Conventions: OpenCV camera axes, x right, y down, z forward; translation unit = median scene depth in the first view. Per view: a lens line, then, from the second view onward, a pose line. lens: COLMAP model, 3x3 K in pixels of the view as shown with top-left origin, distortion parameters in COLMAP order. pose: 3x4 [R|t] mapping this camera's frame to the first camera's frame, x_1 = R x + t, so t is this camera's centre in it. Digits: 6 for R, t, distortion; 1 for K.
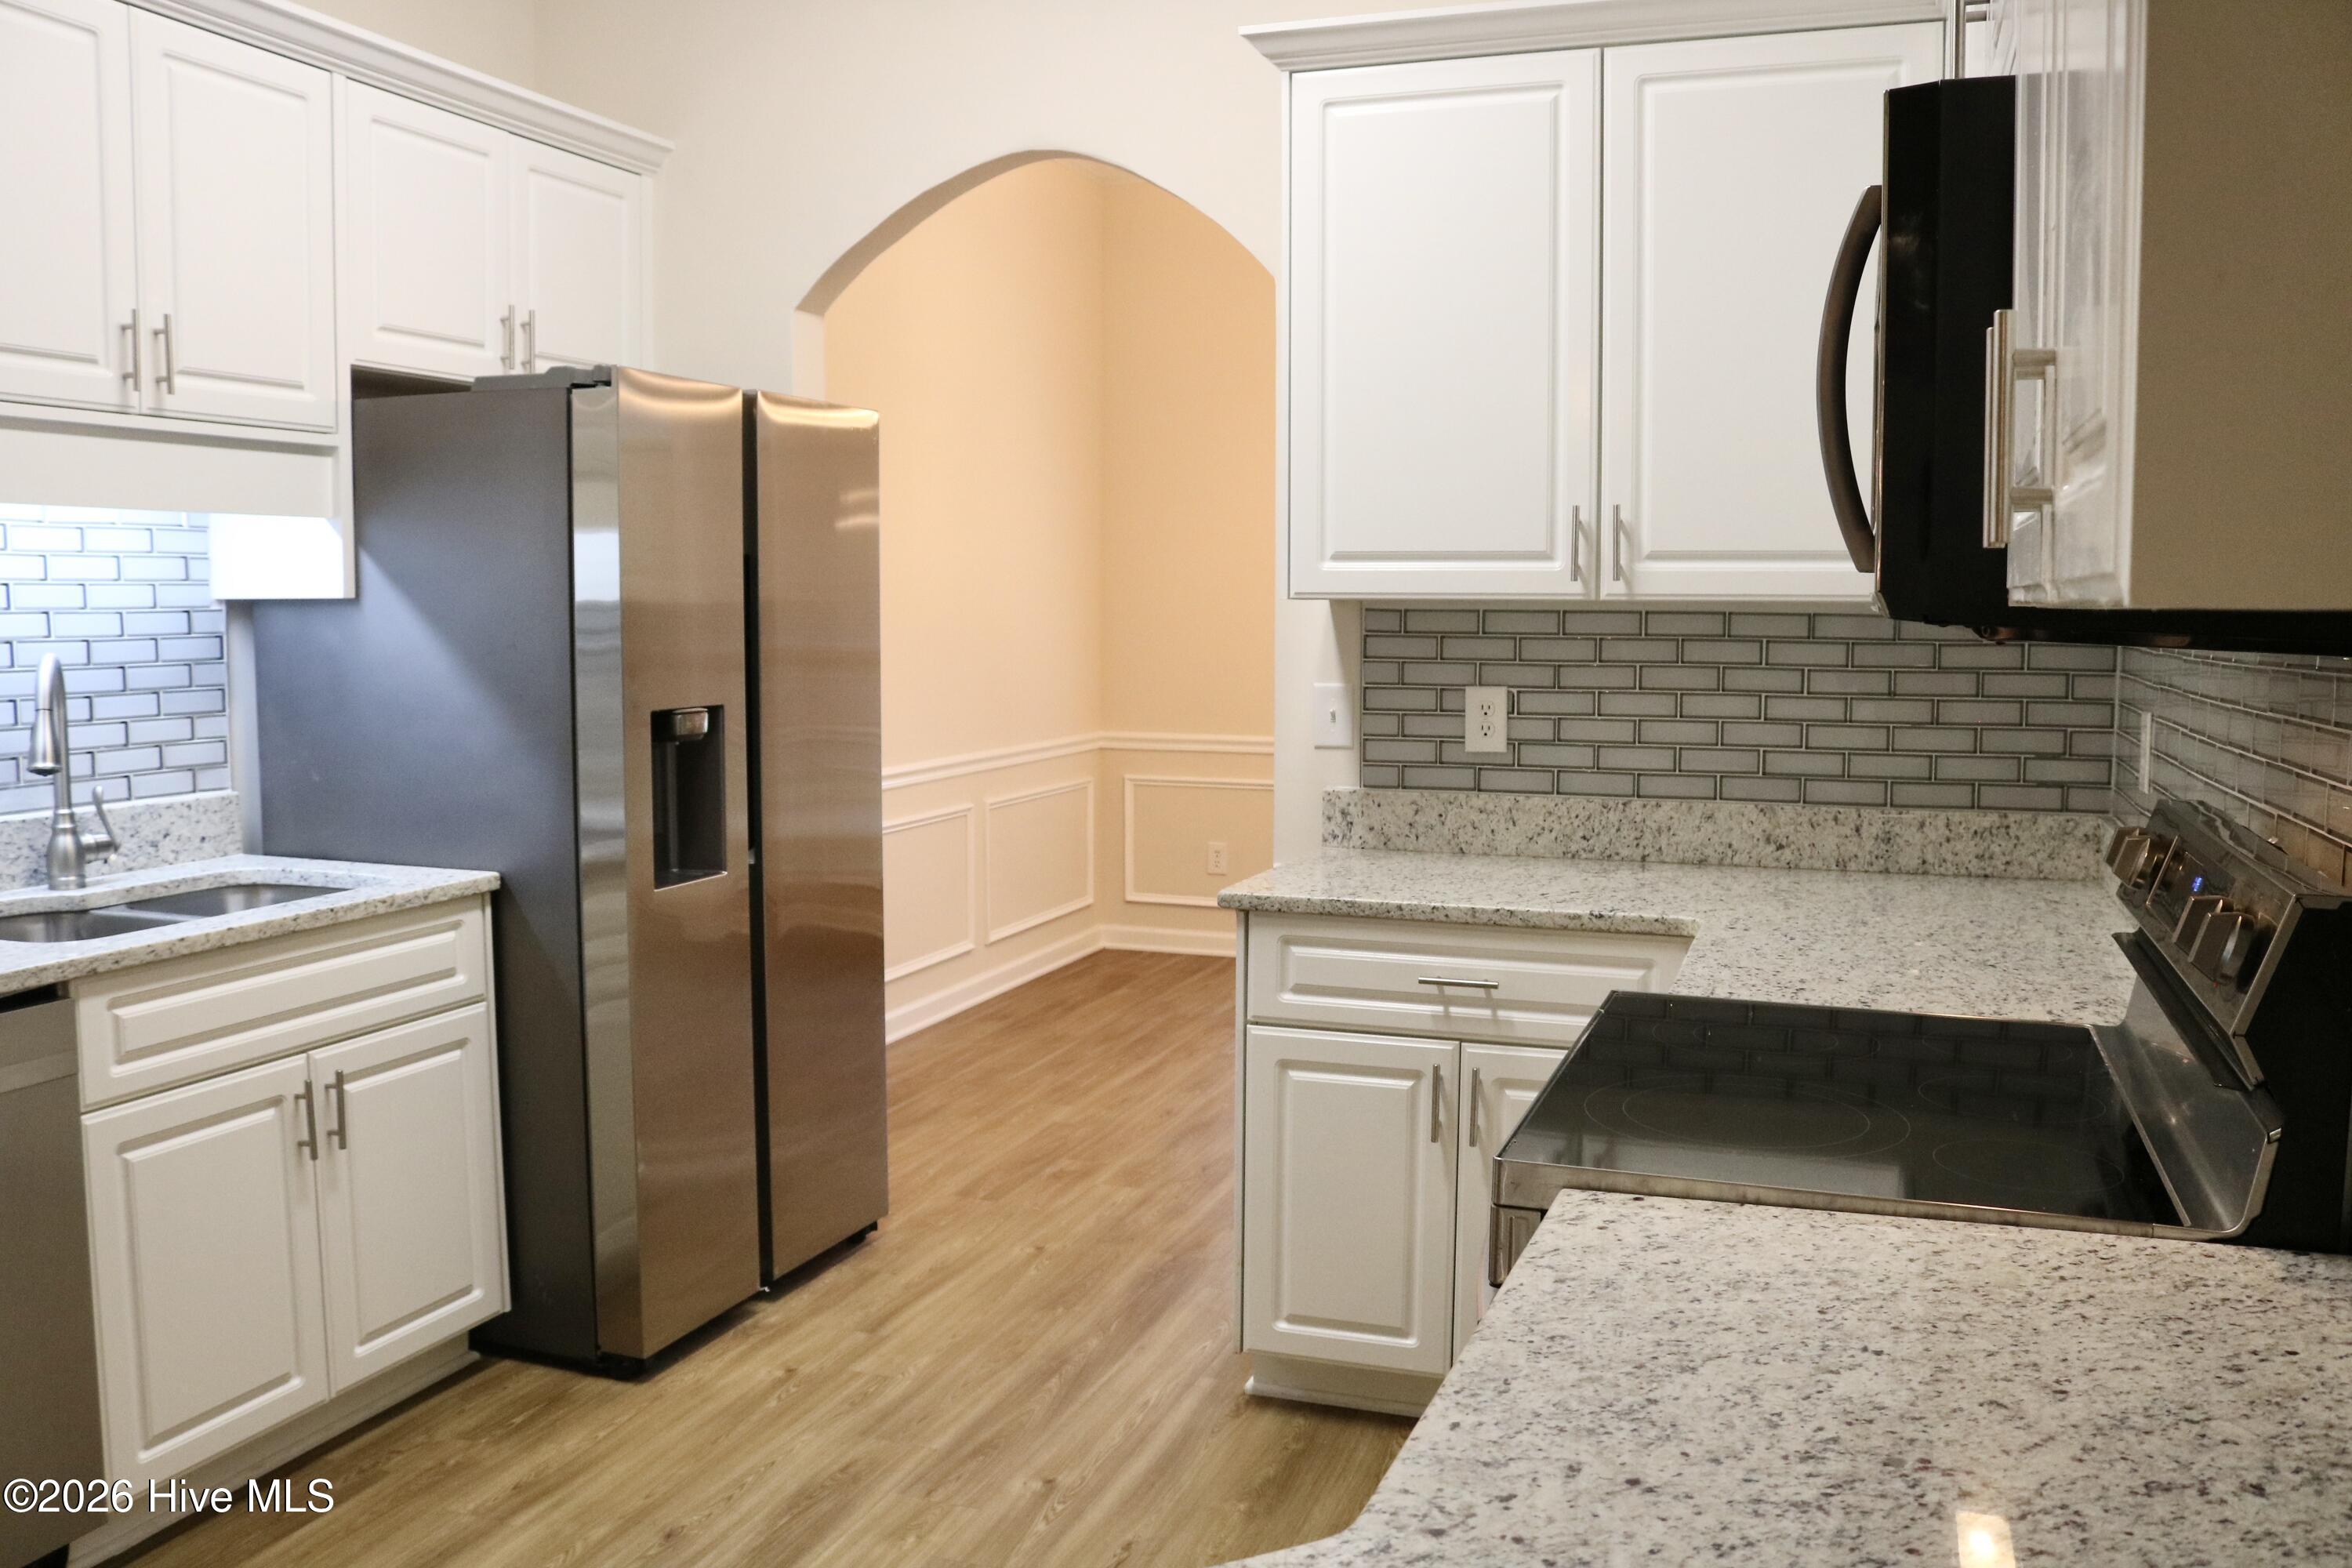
lens RADIAL K [[1964.4, 0, 1176.0], [0, 1964.4, 784.0], [0, 0, 1]] dist [-0.160615, 0.145927]
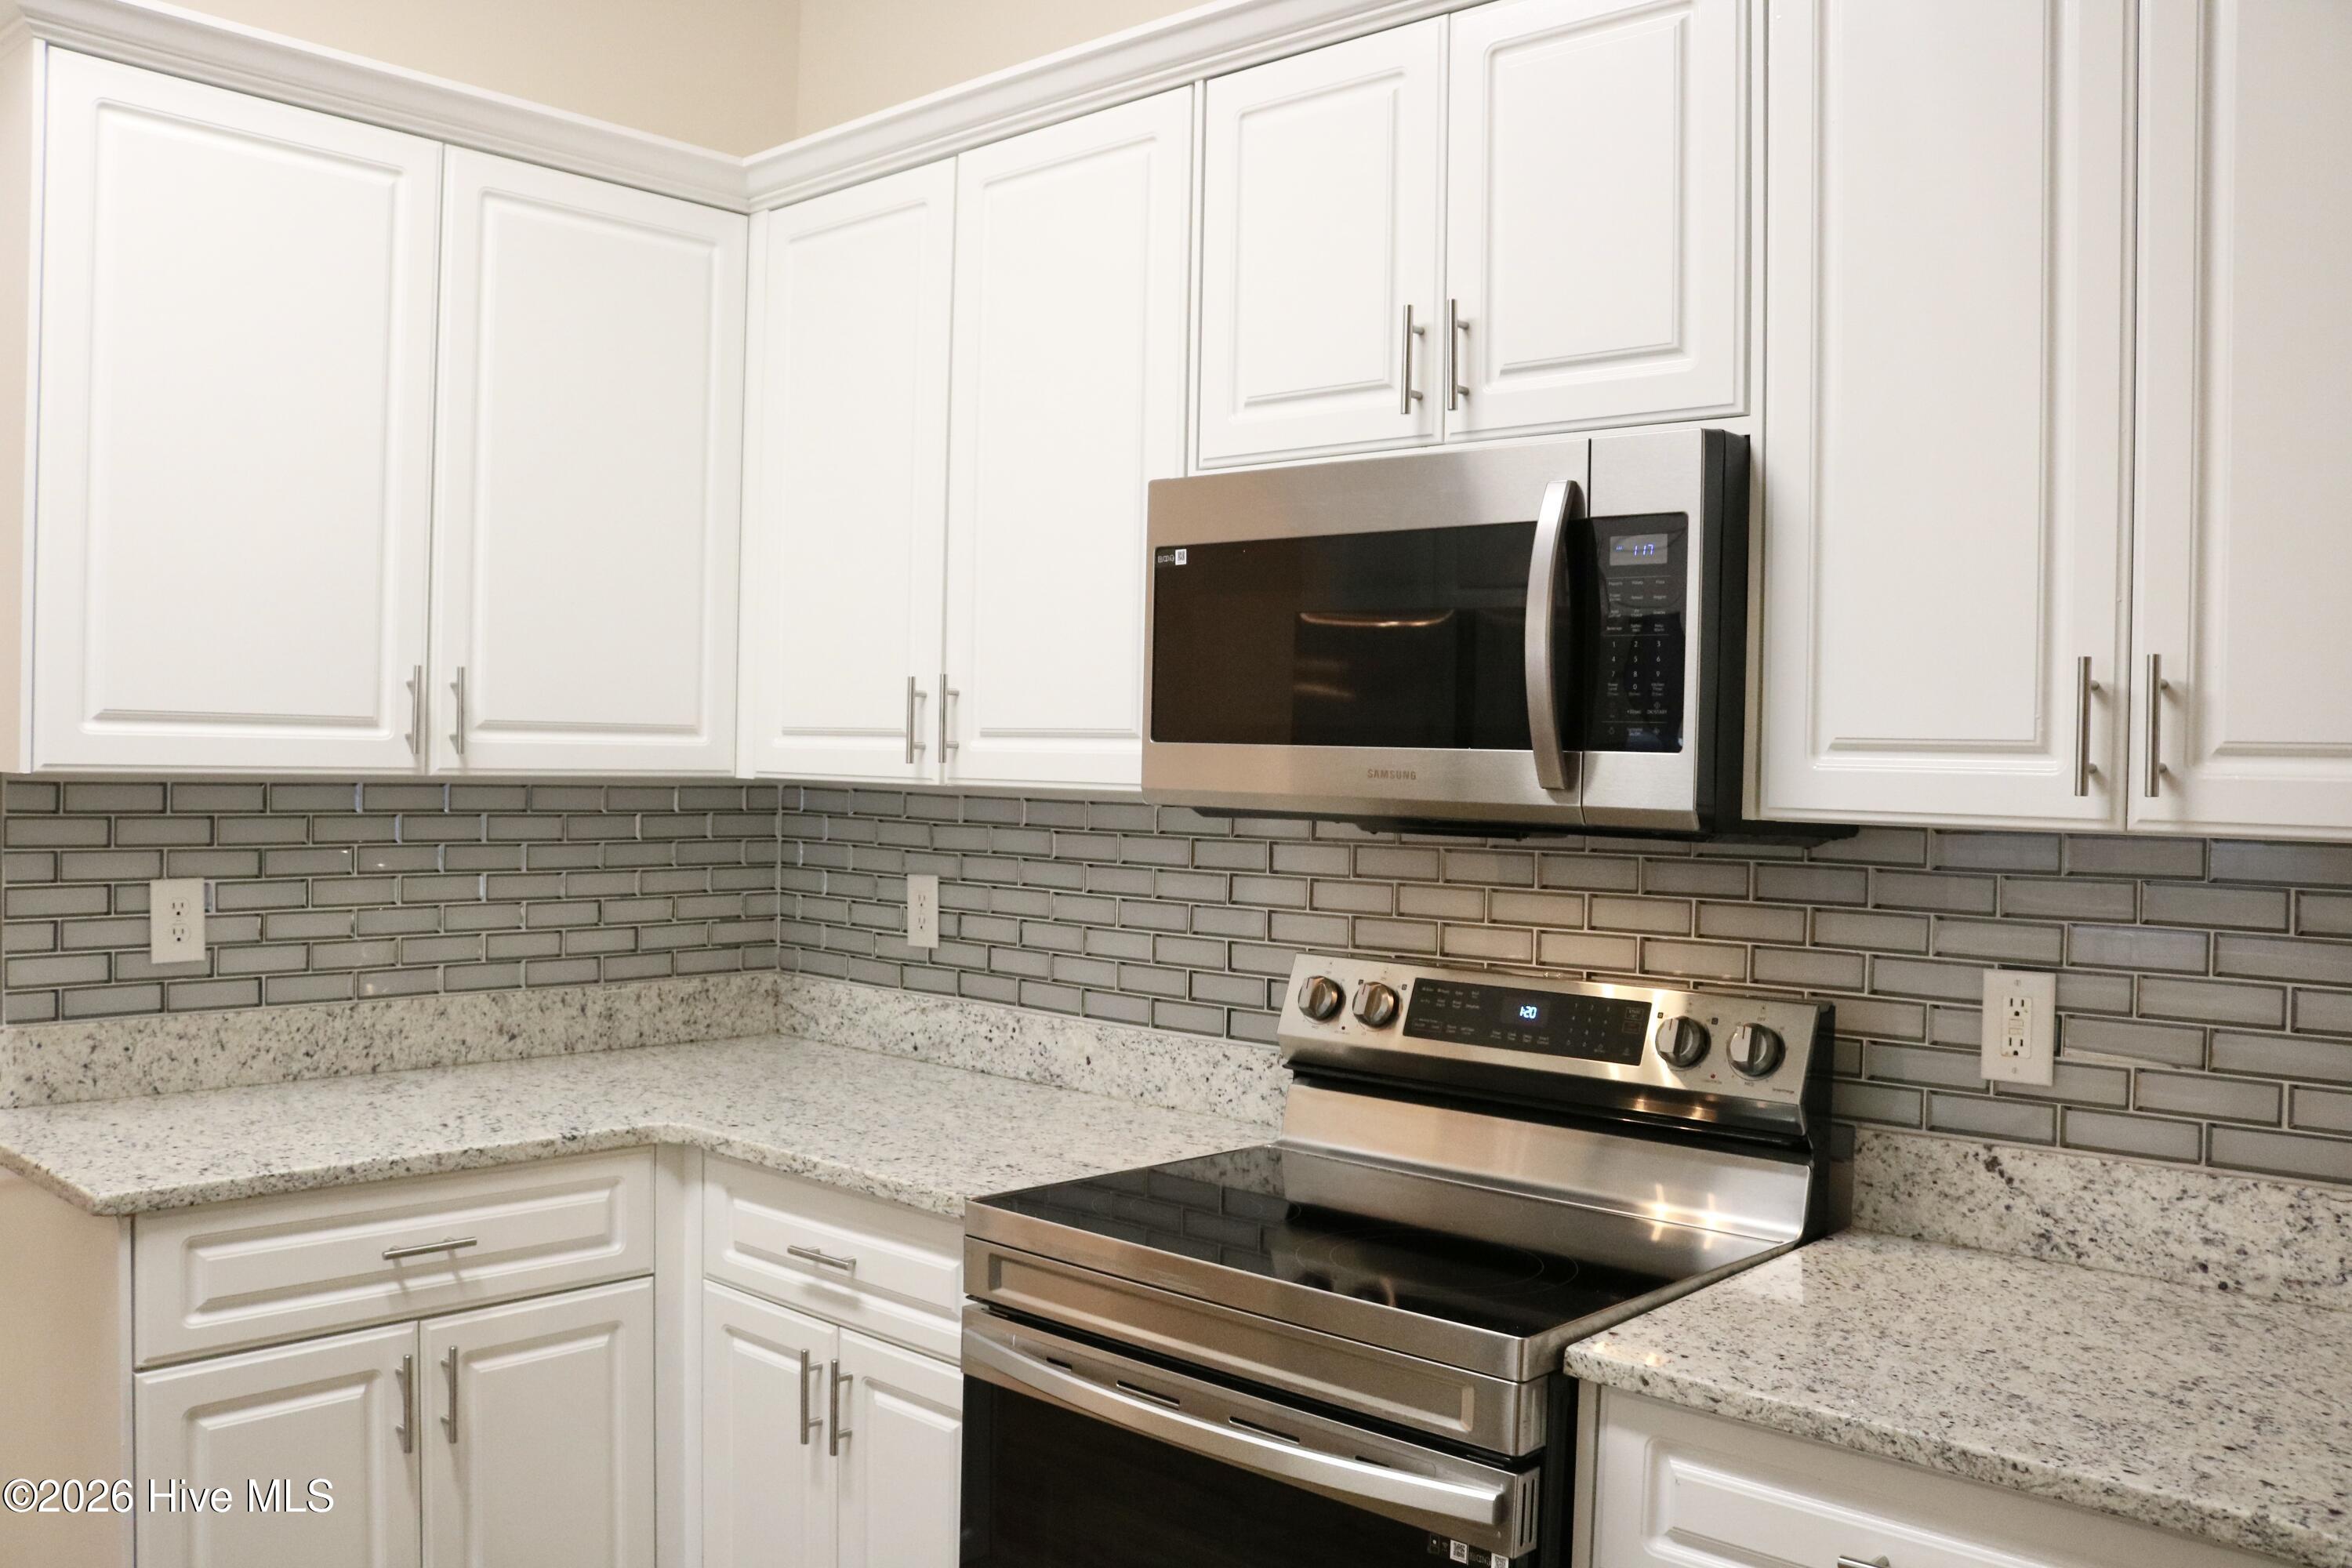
lens RADIAL K [[1964.4, 0, 1176.0], [0, 1964.4, 784.0], [0, 0, 1]] dist [-0.160615, 0.145927]
pose [[0.383979, -0.005990, 0.923322, -0.424556], [0.065332, 0.997649, -0.020697, -0.049351], [-0.921028, 0.068269, 0.383468, 0.354959]]
